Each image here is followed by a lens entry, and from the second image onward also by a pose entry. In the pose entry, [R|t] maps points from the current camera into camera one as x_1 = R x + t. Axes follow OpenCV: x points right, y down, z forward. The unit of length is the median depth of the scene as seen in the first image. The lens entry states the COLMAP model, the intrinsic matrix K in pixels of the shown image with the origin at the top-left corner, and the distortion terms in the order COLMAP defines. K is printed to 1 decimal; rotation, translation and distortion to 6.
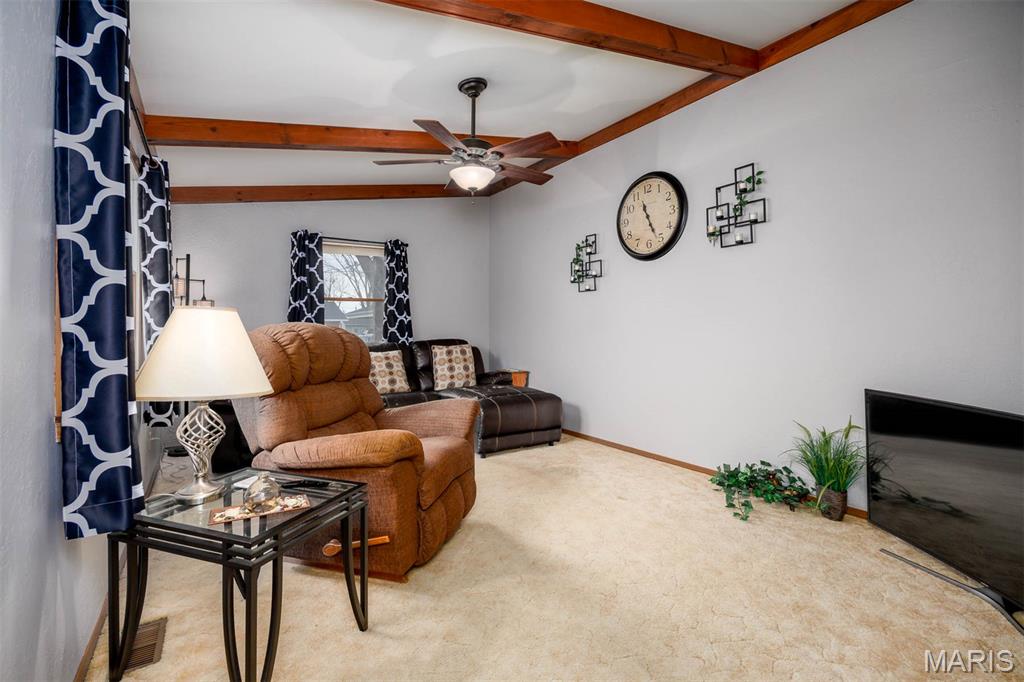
lens RADIAL K [[465.4, 0, 509.7], [0, 465.4, 339.4], [0, 0, 1]] dist [-0.005263, -0.000571]
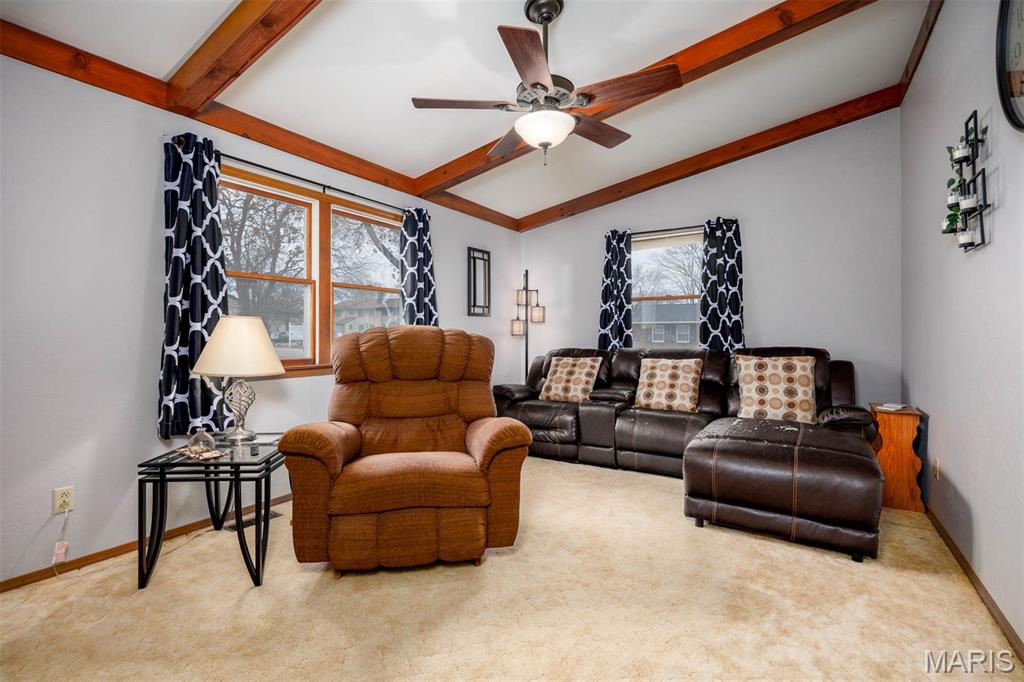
lens RADIAL K [[465.4, 0, 515.2], [0, 465.4, 338.9], [0, 0, 1]] dist [-0.005263, -0.000571]
pose [[0.400389, 0.021539, -0.916092, 0.367442], [-0.026439, 0.999579, 0.011946, -0.011656], [0.915964, 0.019438, 0.400790, 0.404649]]
